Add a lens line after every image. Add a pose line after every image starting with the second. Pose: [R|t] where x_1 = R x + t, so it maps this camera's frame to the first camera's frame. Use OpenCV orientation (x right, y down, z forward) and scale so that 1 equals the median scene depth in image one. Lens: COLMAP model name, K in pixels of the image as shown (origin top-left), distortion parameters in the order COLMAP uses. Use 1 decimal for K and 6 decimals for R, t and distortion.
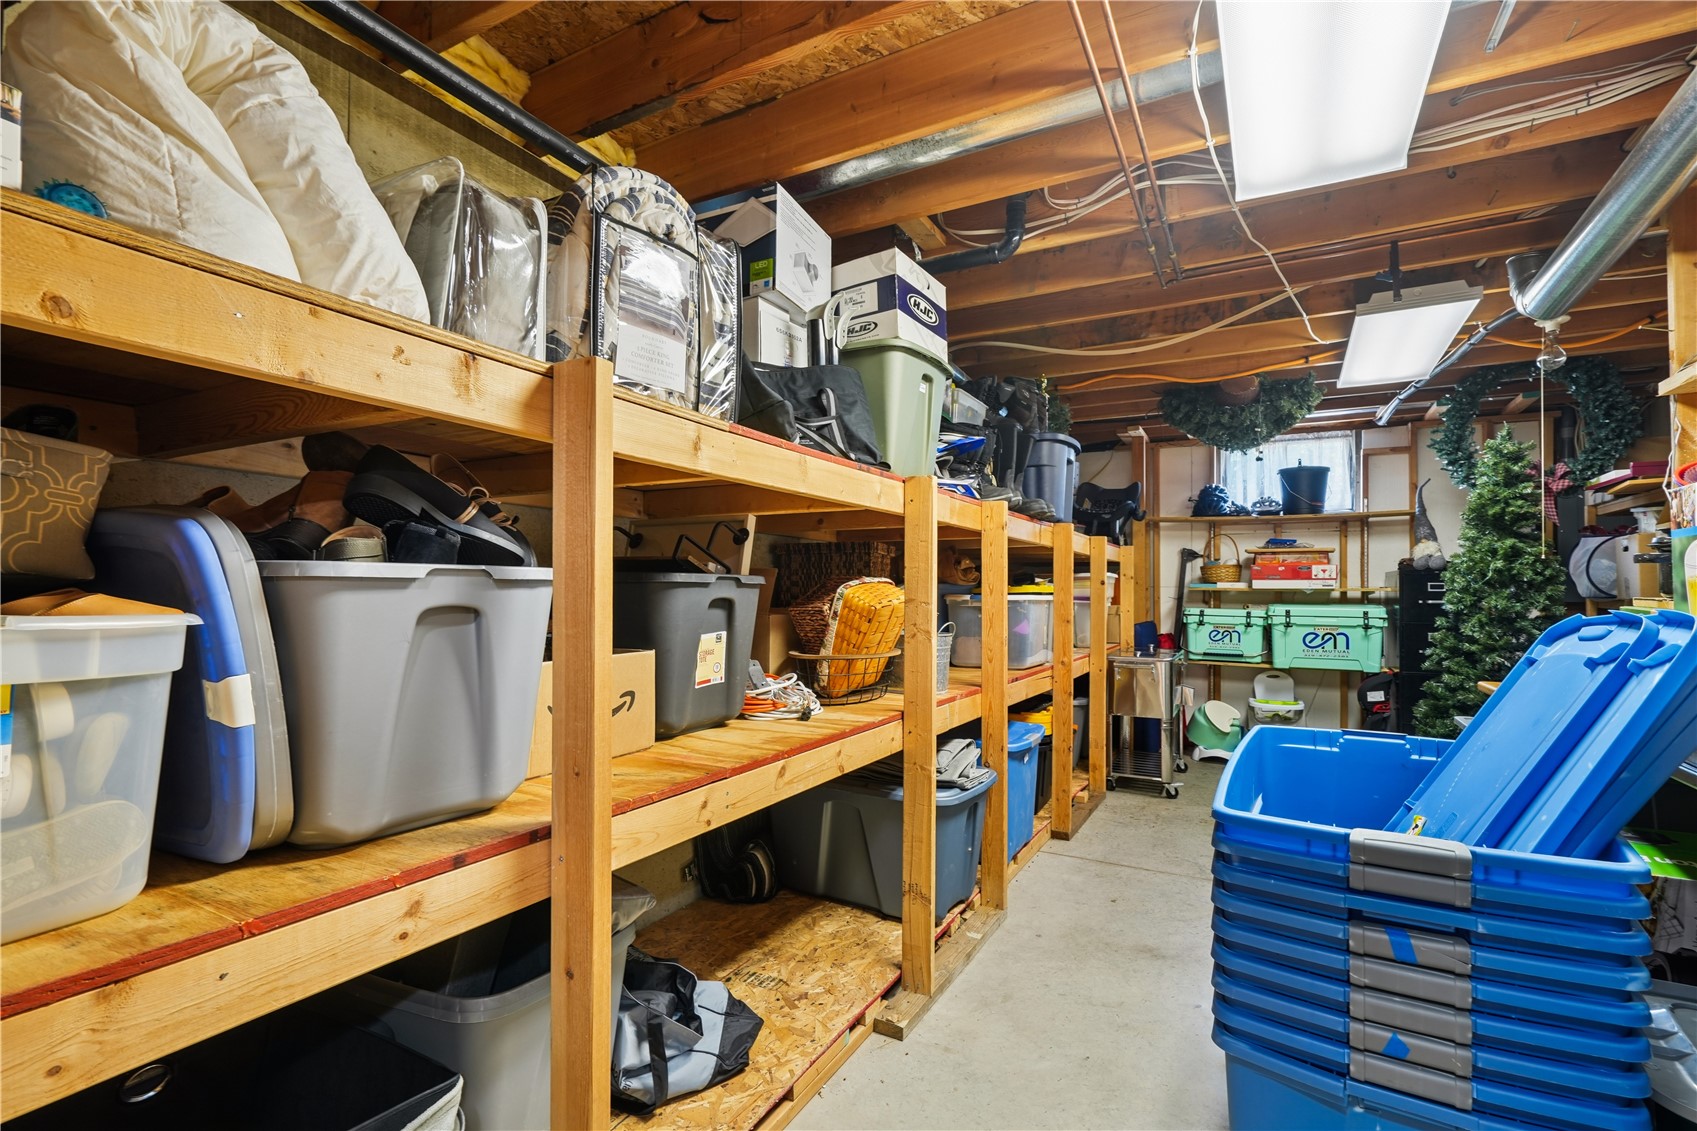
lens RADIAL K [[772.1, 0, 848.5], [0, 772.1, 580.1], [0, 0, 1]] dist [-0.003408, 0.002439]
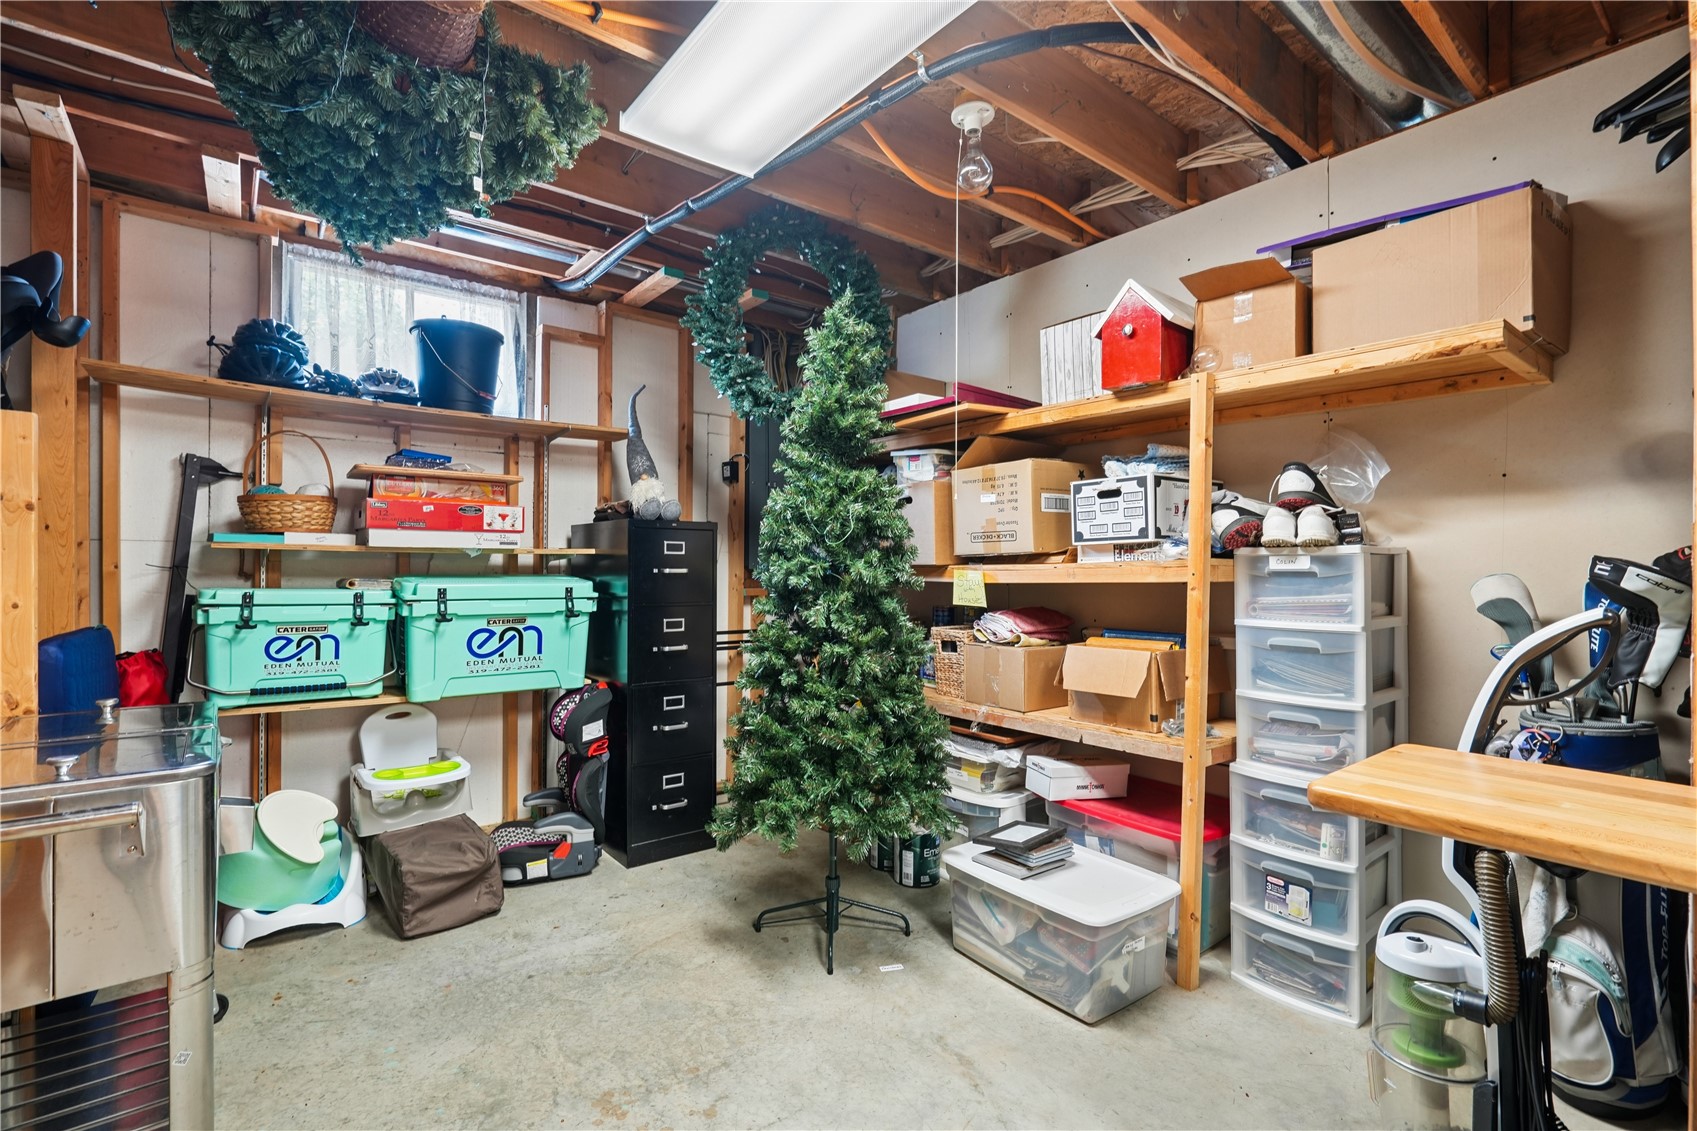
lens RADIAL K [[772.1, 0, 851.1], [0, 772.1, 568.9], [0, 0, 1]] dist [-0.003408, 0.002439]
pose [[0.382507, -0.006666, 0.923929, 0.188195], [-0.018316, 0.999723, 0.014795, 0.012245], [-0.923771, -0.022582, 0.382279, 0.527345]]
